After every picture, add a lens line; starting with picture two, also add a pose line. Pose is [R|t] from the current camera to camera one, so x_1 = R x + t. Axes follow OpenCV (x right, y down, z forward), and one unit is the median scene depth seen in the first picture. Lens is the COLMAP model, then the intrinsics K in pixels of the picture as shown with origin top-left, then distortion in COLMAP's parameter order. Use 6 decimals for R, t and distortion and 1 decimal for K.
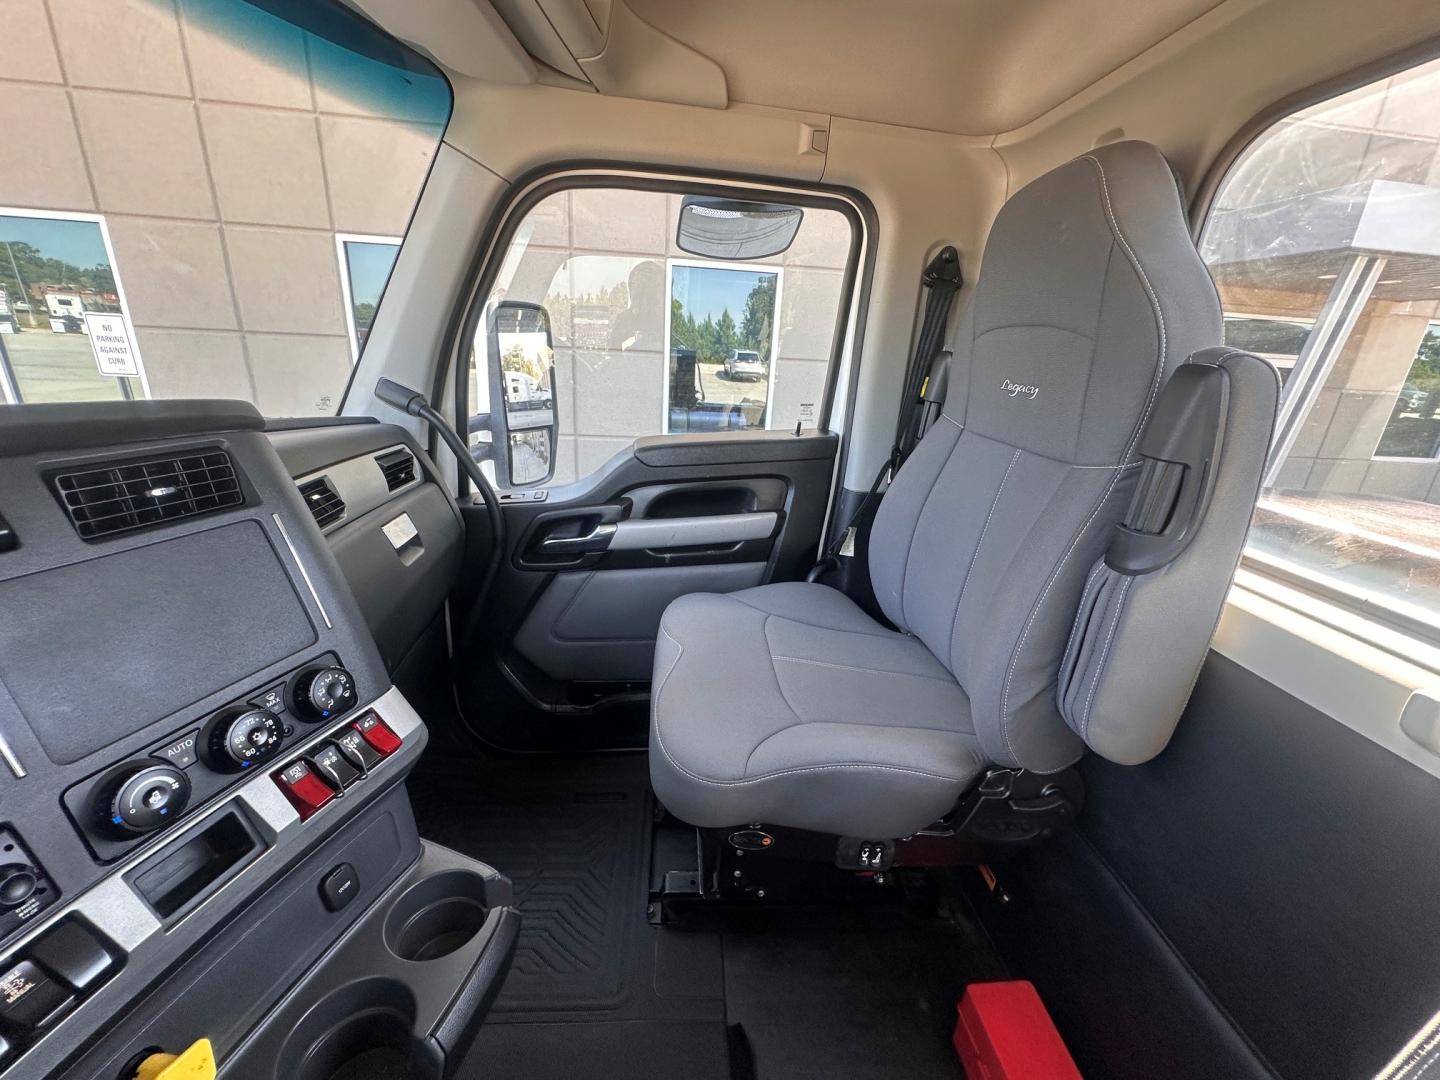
lens RADIAL K [[574.8, 0, 720.6], [0, 574.8, 537.1], [0, 0, 1]] dist [-0.004044, 0.000619]
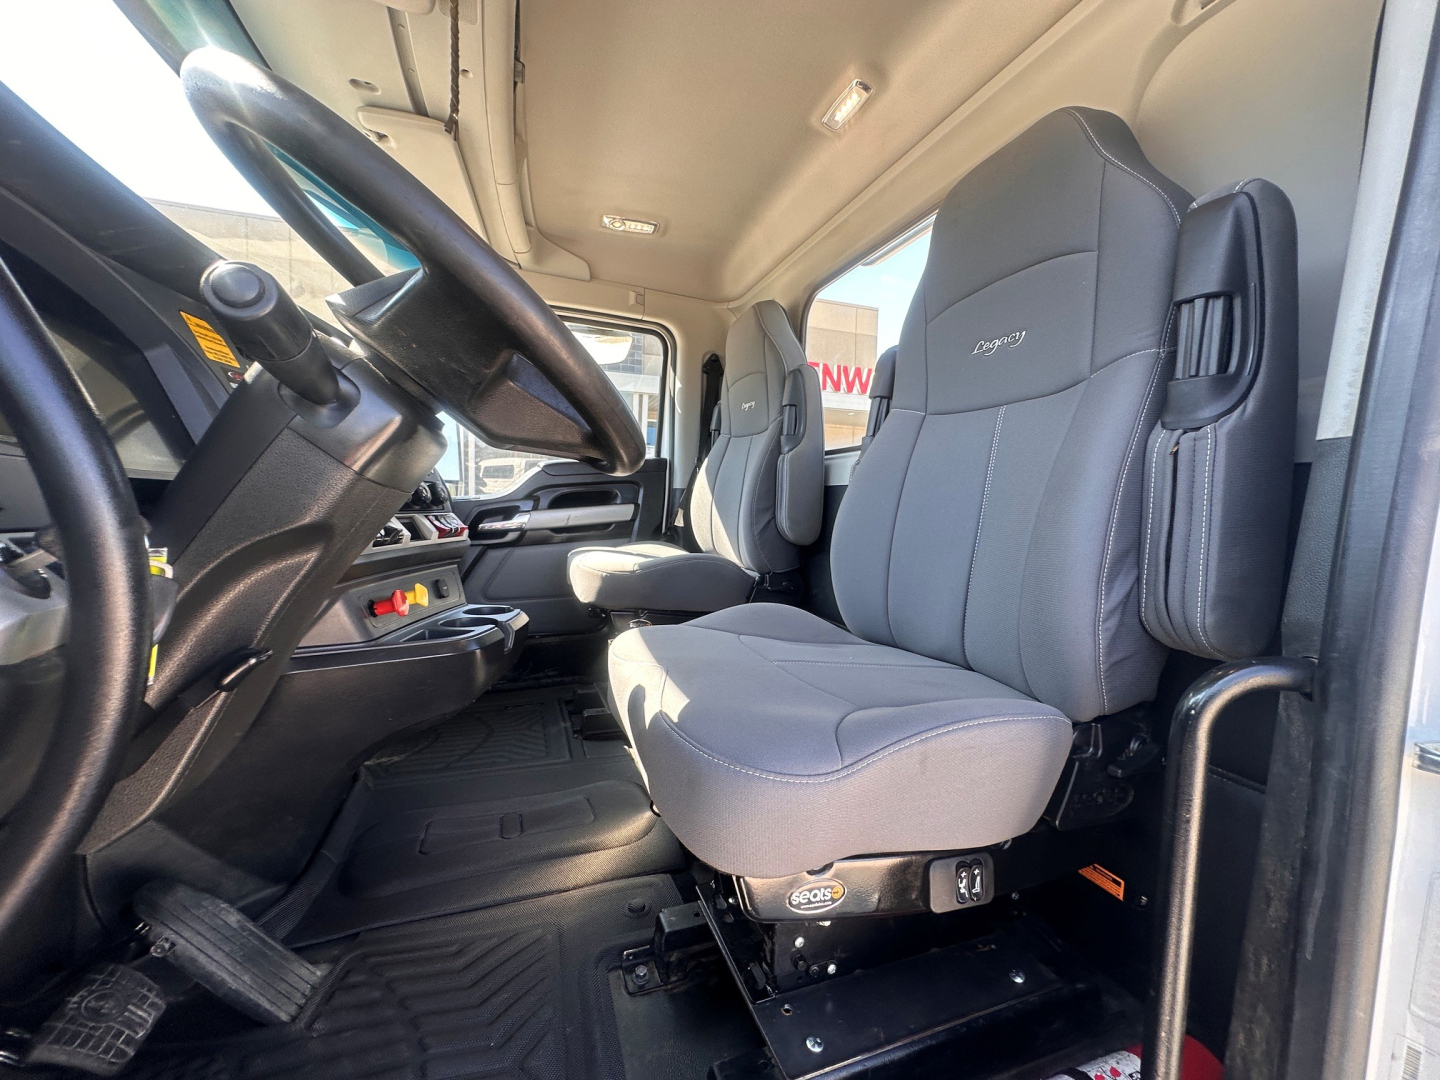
lens RADIAL K [[574.8, 0, 713.6], [0, 574.8, 543.0], [0, 0, 1]] dist [-0.004044, 0.000619]
pose [[0.962360, -0.058483, 0.265410, -0.121226], [0.121680, 0.965943, -0.228357, 0.463287], [-0.243016, 0.252057, 0.936702, -0.534522]]
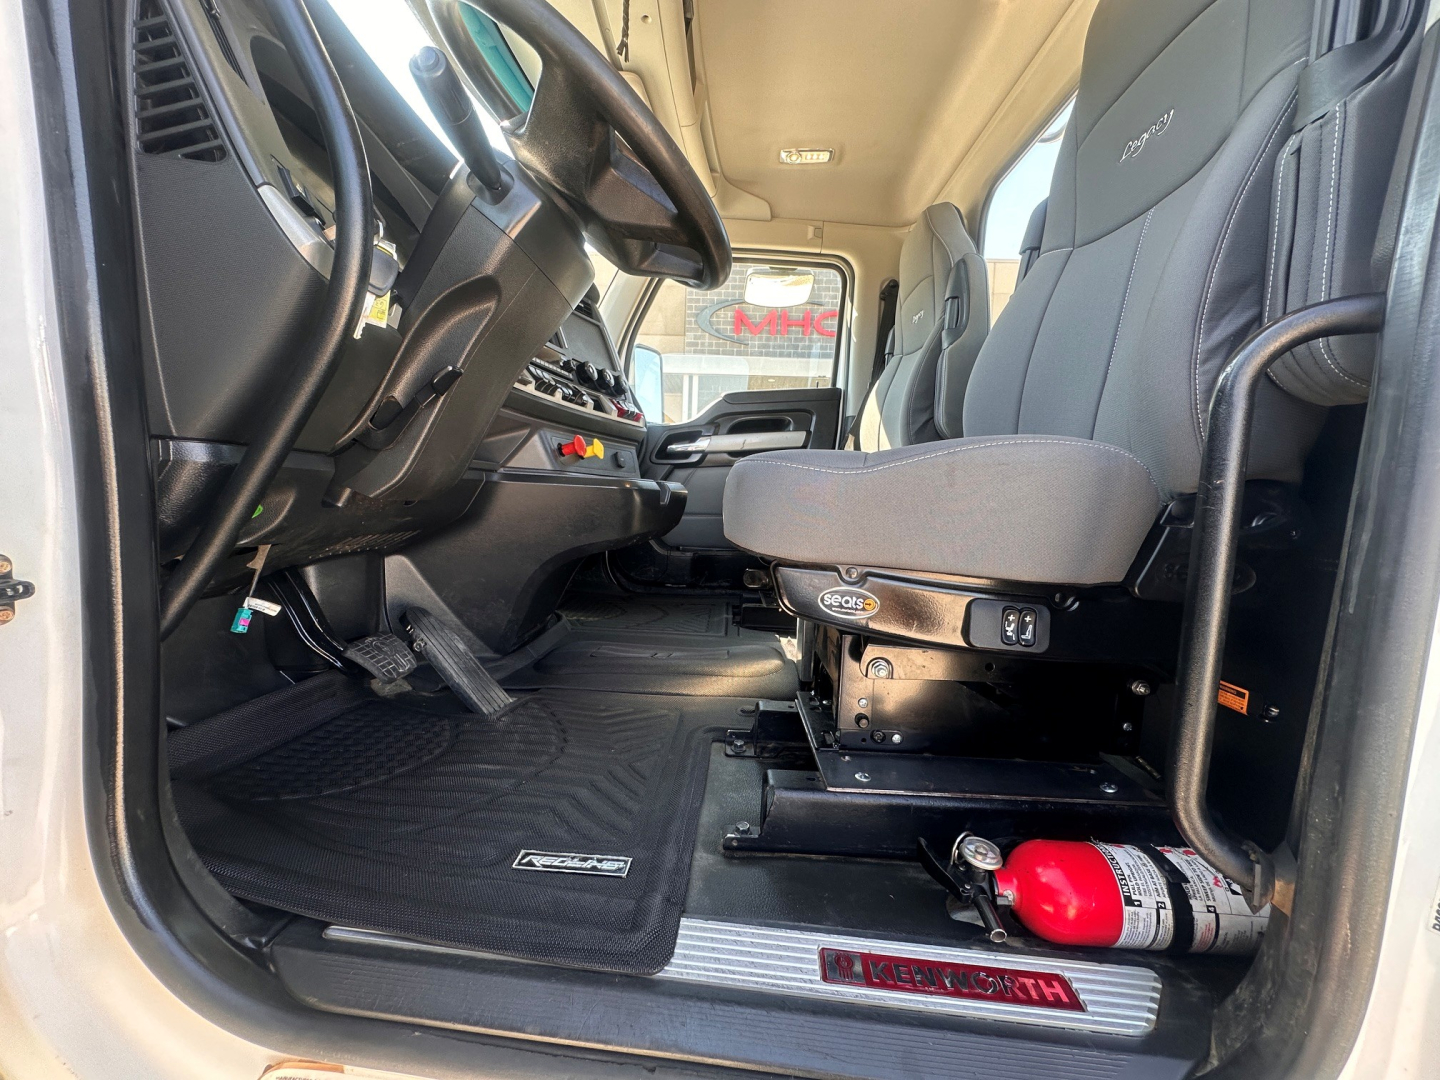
lens RADIAL K [[574.8, 0, 716.2], [0, 574.8, 547.7], [0, 0, 1]] dist [-0.004044, 0.000619]
pose [[0.995172, -0.019815, -0.096124, -0.007626], [-0.004258, 0.969767, -0.243996, 0.711595], [0.098052, 0.243228, 0.965001, -0.572533]]
